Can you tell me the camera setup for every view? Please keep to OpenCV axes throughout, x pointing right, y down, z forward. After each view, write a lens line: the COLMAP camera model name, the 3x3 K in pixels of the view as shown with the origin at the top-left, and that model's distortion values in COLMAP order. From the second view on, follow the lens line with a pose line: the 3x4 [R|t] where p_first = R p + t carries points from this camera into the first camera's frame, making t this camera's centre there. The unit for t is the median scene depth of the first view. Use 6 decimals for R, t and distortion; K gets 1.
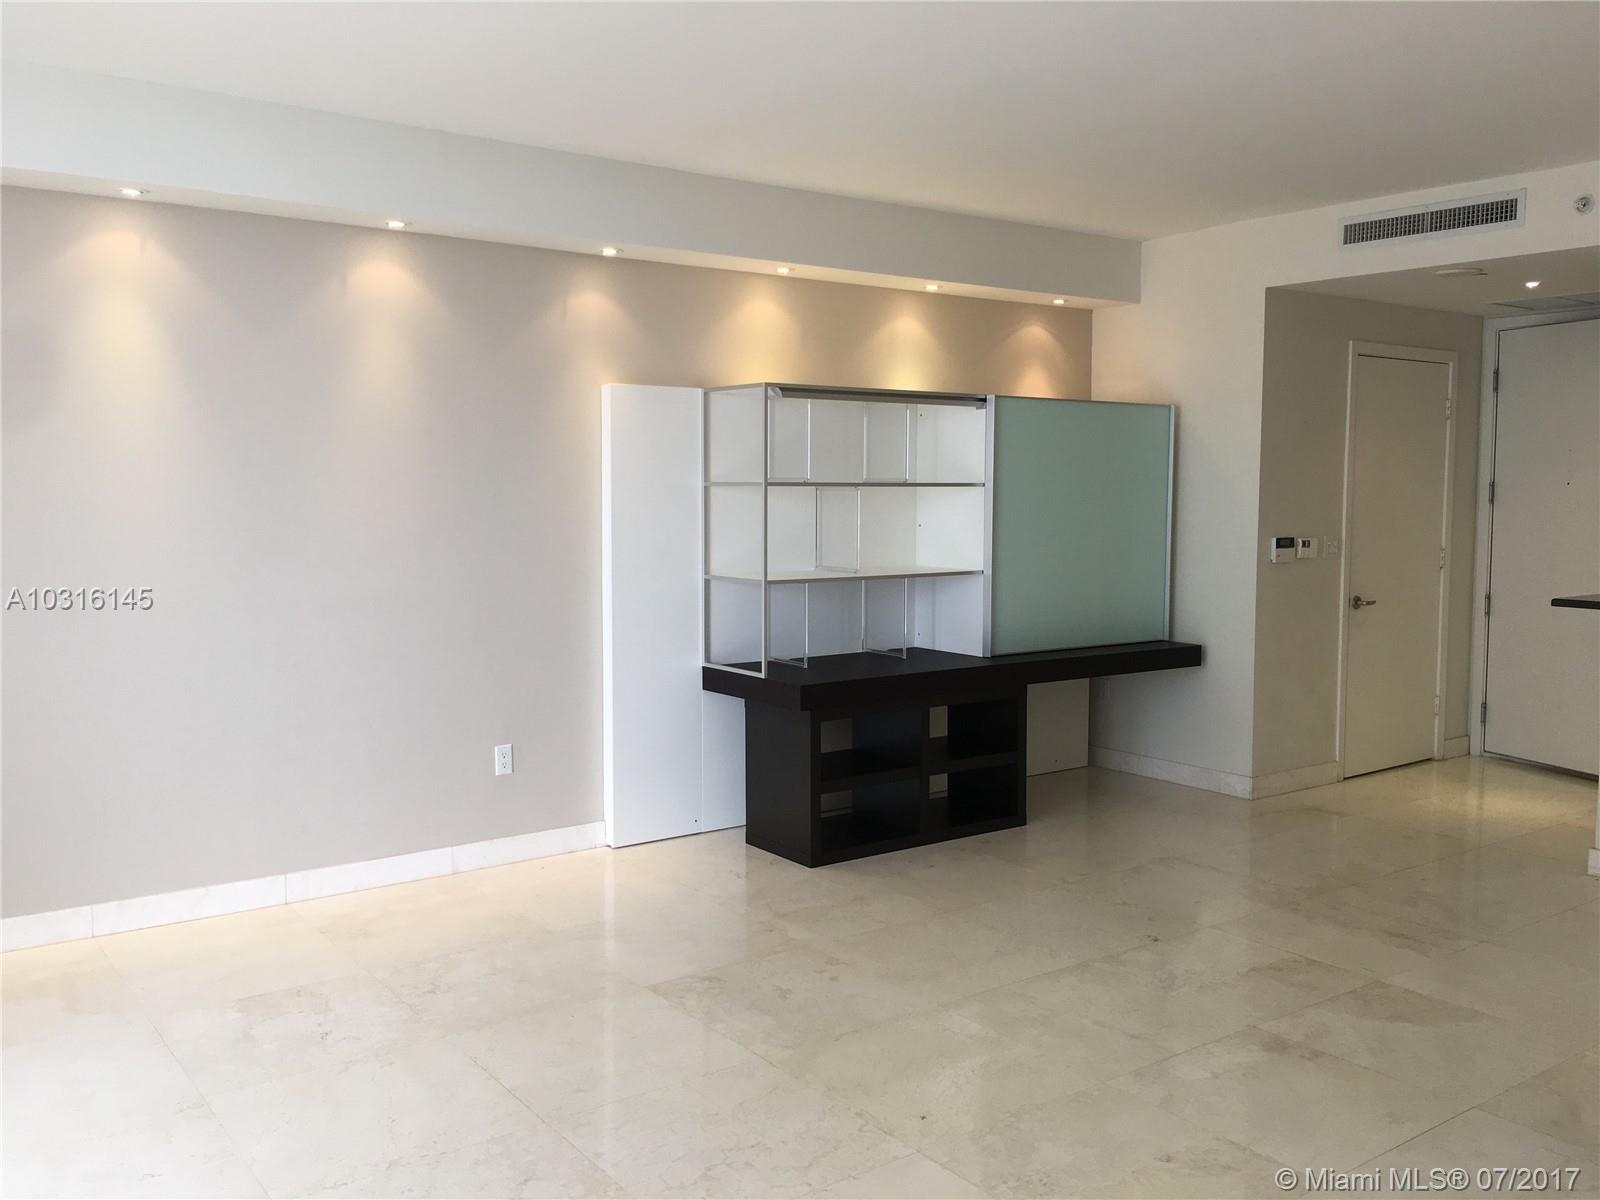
lens RADIAL K [[1352.4, 0, 794.7], [0, 1352.4, 586.9], [0, 0, 1]] dist [0.062222, -0.088325]
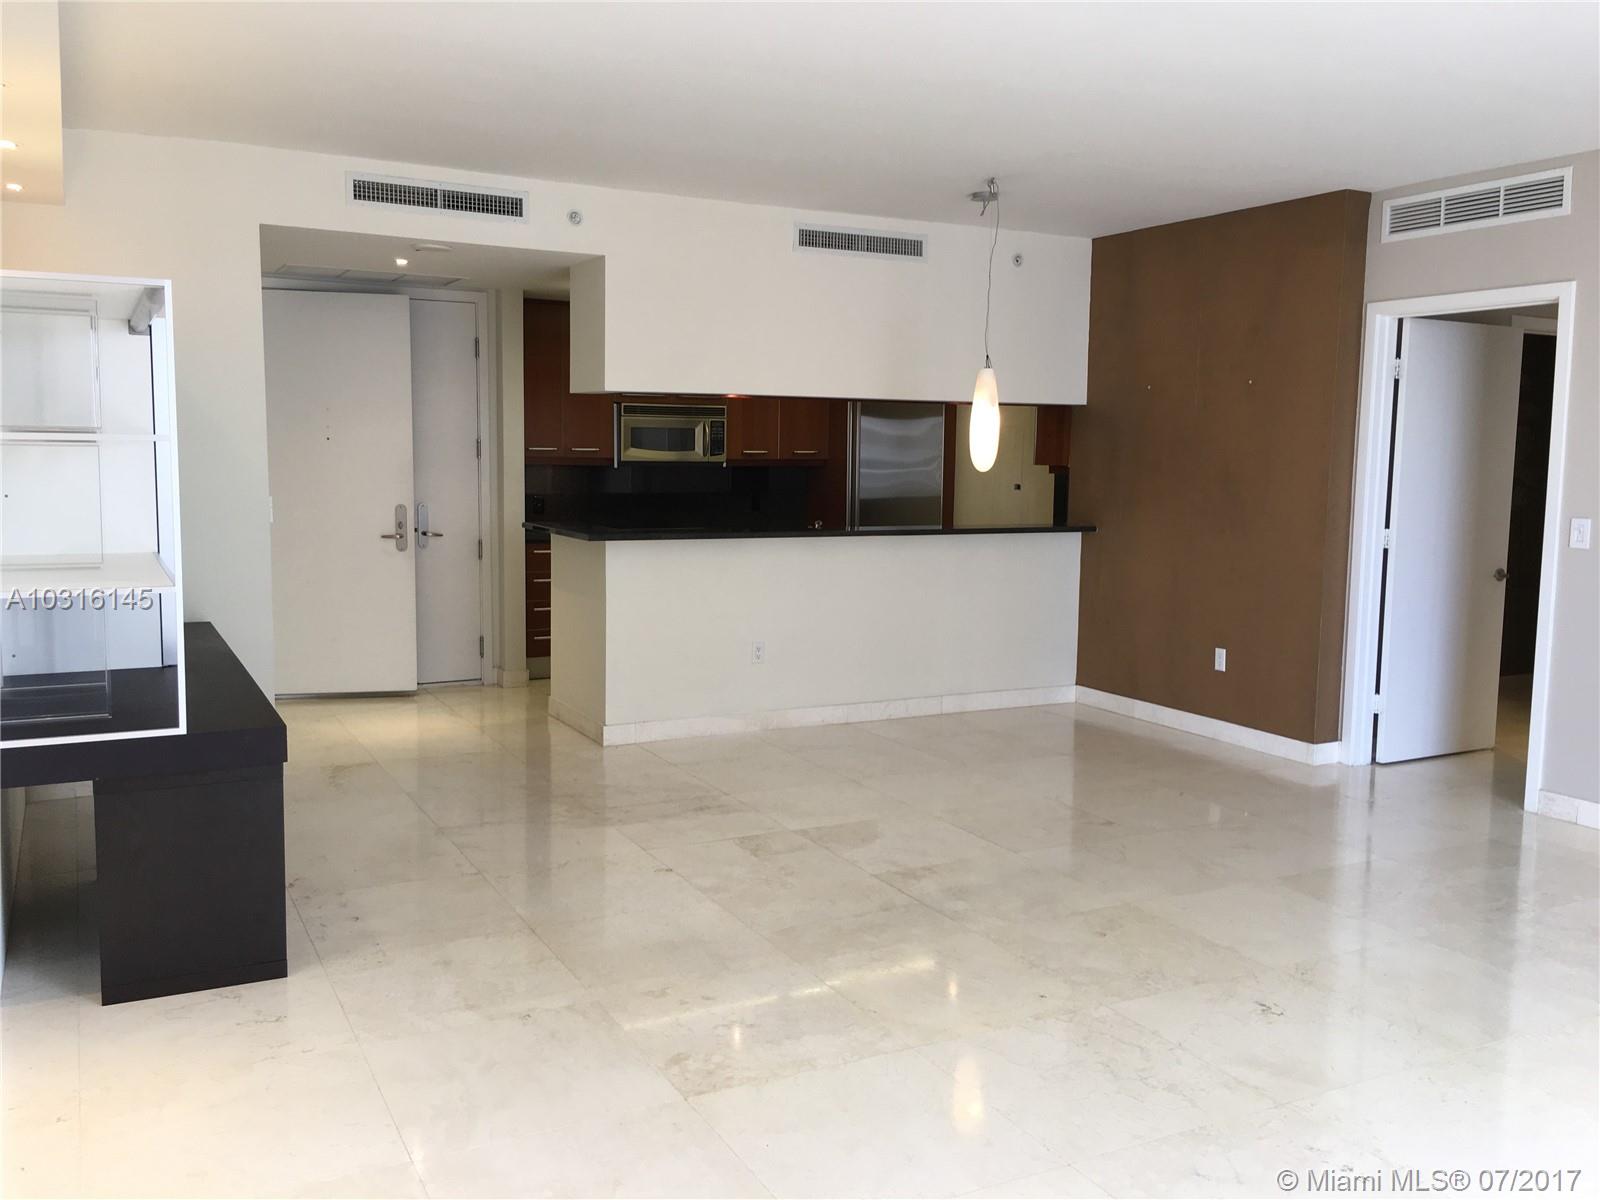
lens RADIAL K [[1352.4, 0, 787.3], [0, 1352.4, 594.1], [0, 0, 1]] dist [0.062222, -0.088325]
pose [[0.155613, -0.106749, 0.982033, -0.563093], [0.059873, 0.993335, 0.098490, -0.043206], [-0.986002, 0.043471, 0.160968, 0.544417]]
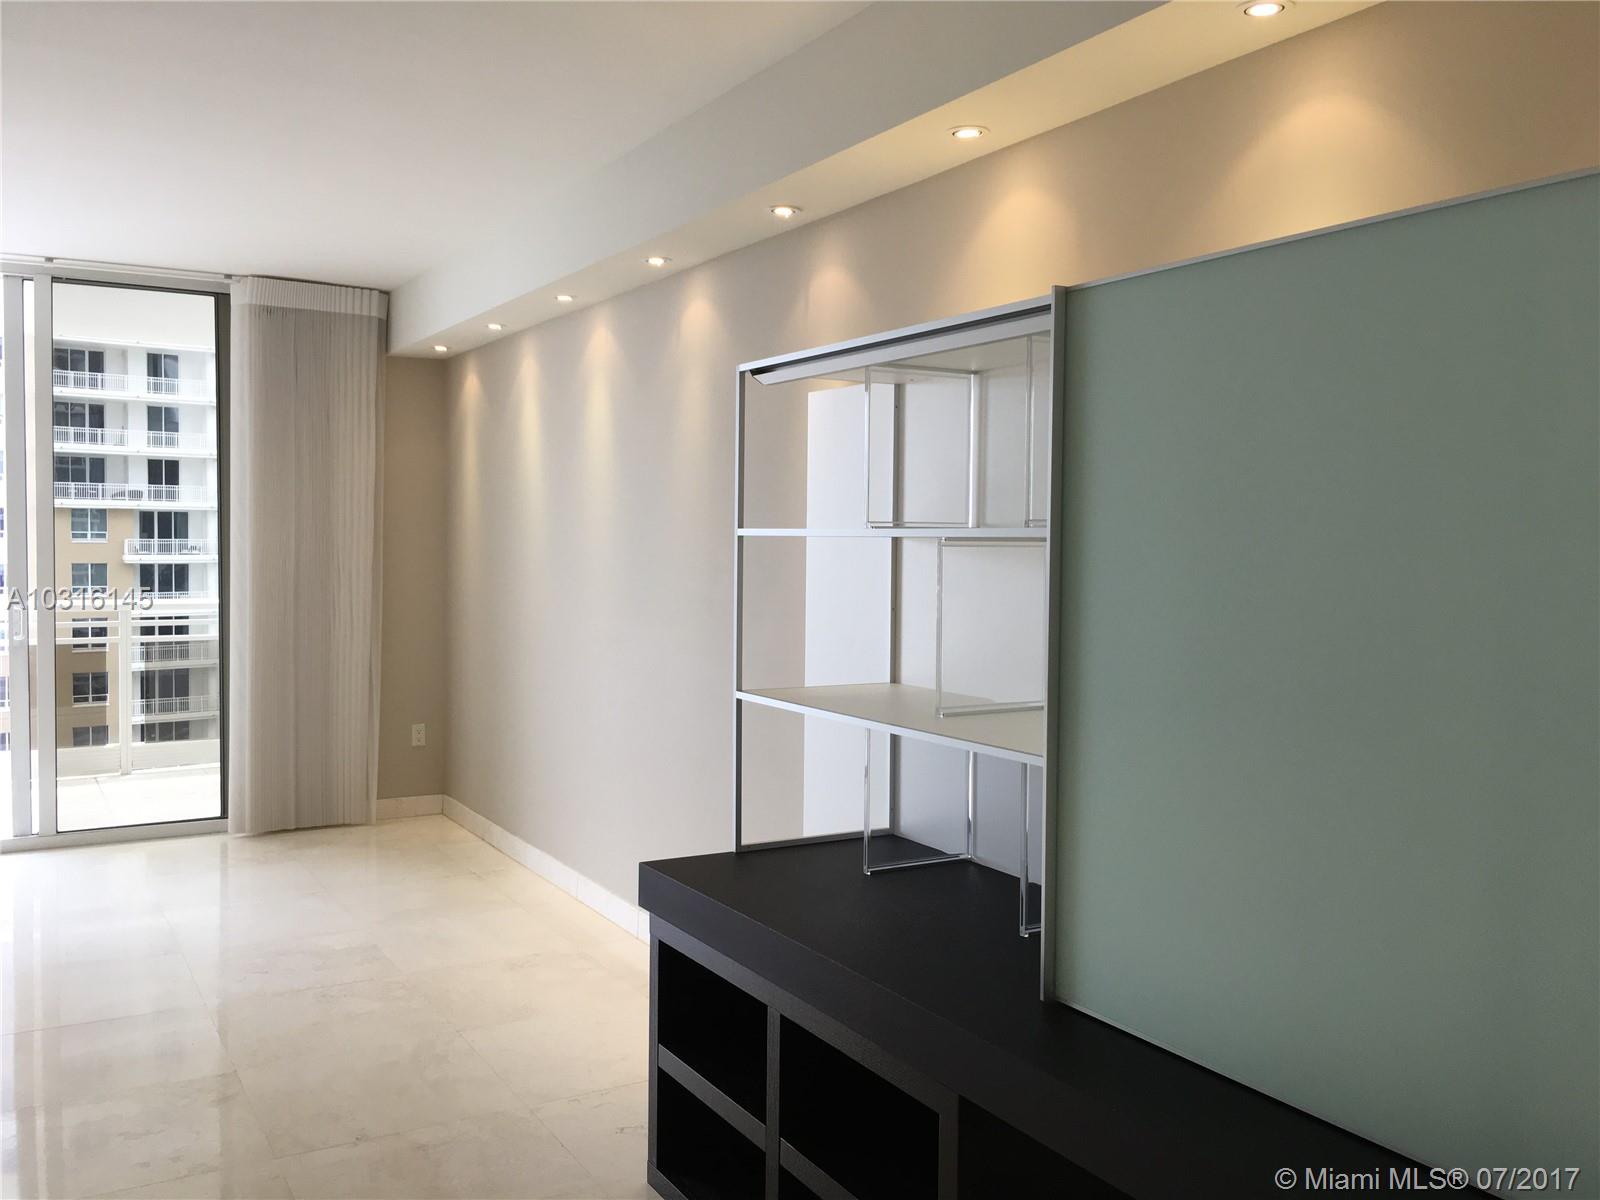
lens RADIAL K [[1352.4, 0, 795.1], [0, 1352.4, 592.4], [0, 0, 1]] dist [0.062222, -0.088325]
pose [[-0.093446, 0.035482, -0.994992, 0.521799], [-0.082107, 0.995686, 0.043218, -0.069839], [0.992233, 0.085734, -0.090130, 0.970812]]
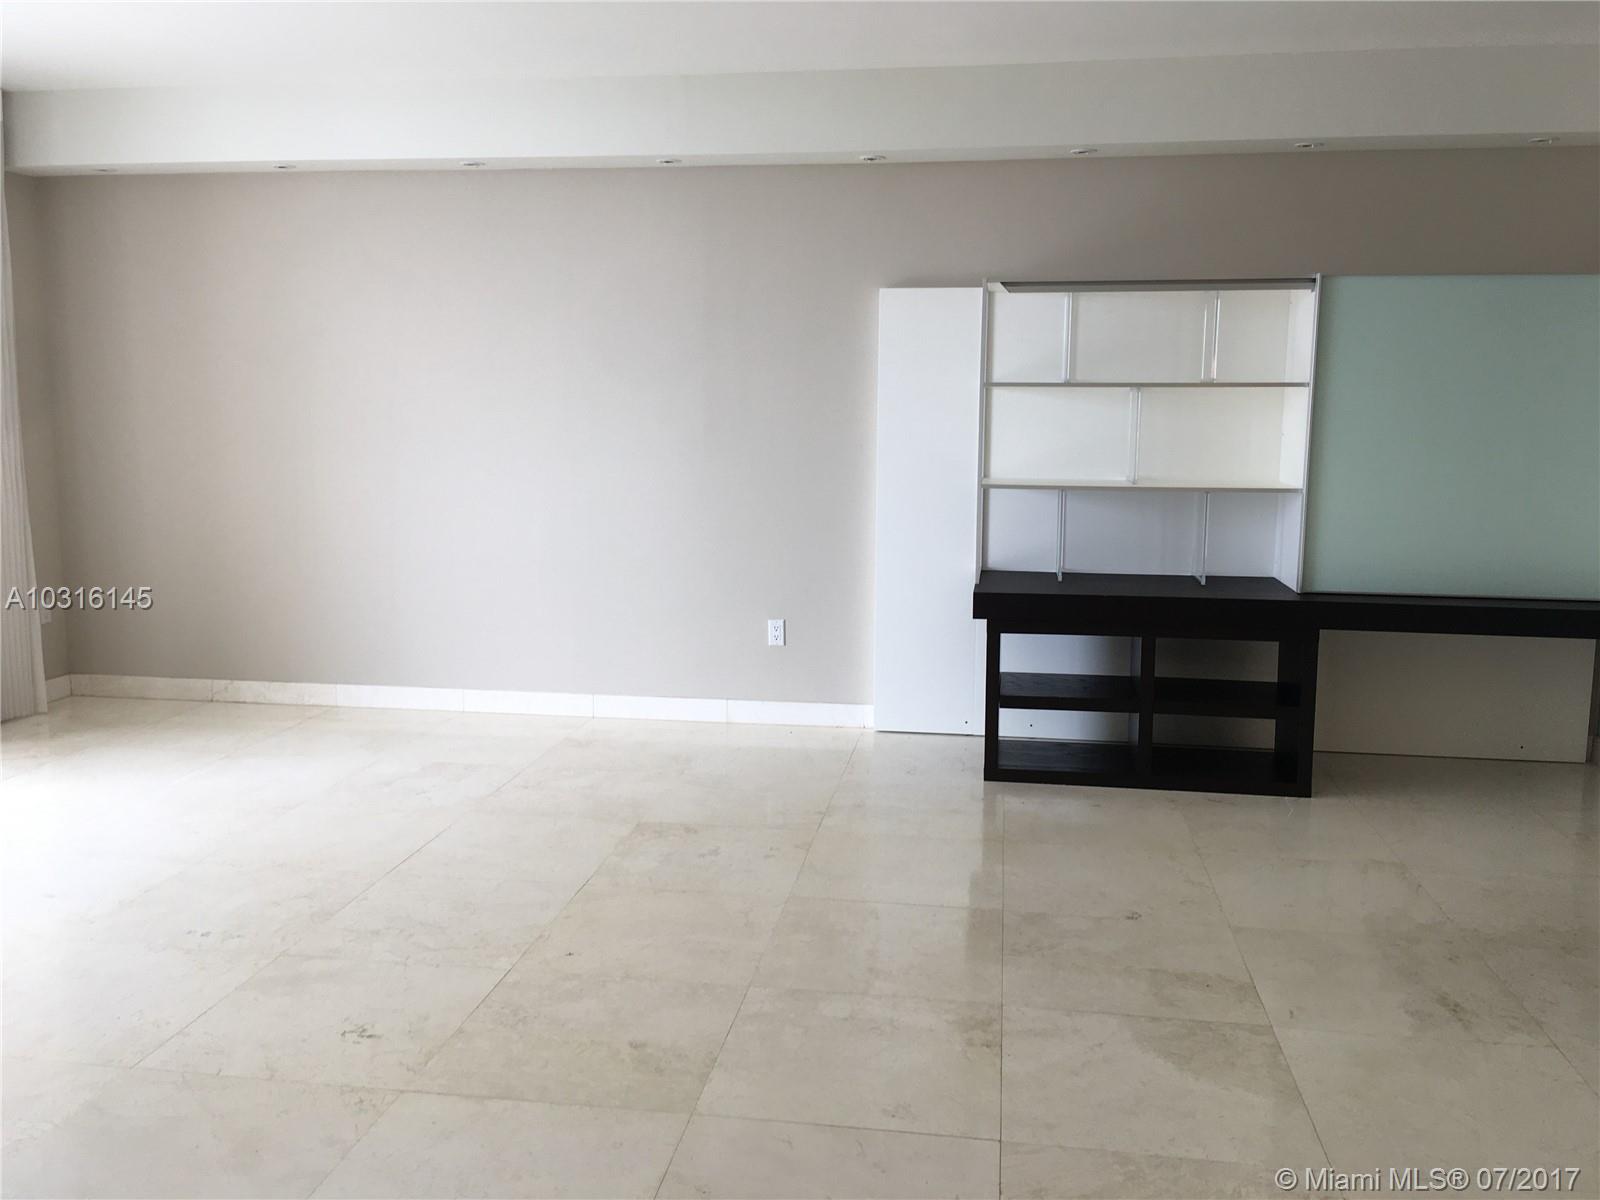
lens RADIAL K [[1352.4, 0, 800.5], [0, 1352.4, 600.0], [0, 0, 1]] dist [0.062222, -0.088325]
pose [[0.714112, 0.105319, -0.692064, 0.514708], [-0.057136, 0.994088, 0.092326, -0.003968], [0.697696, -0.026390, 0.715907, 0.188408]]
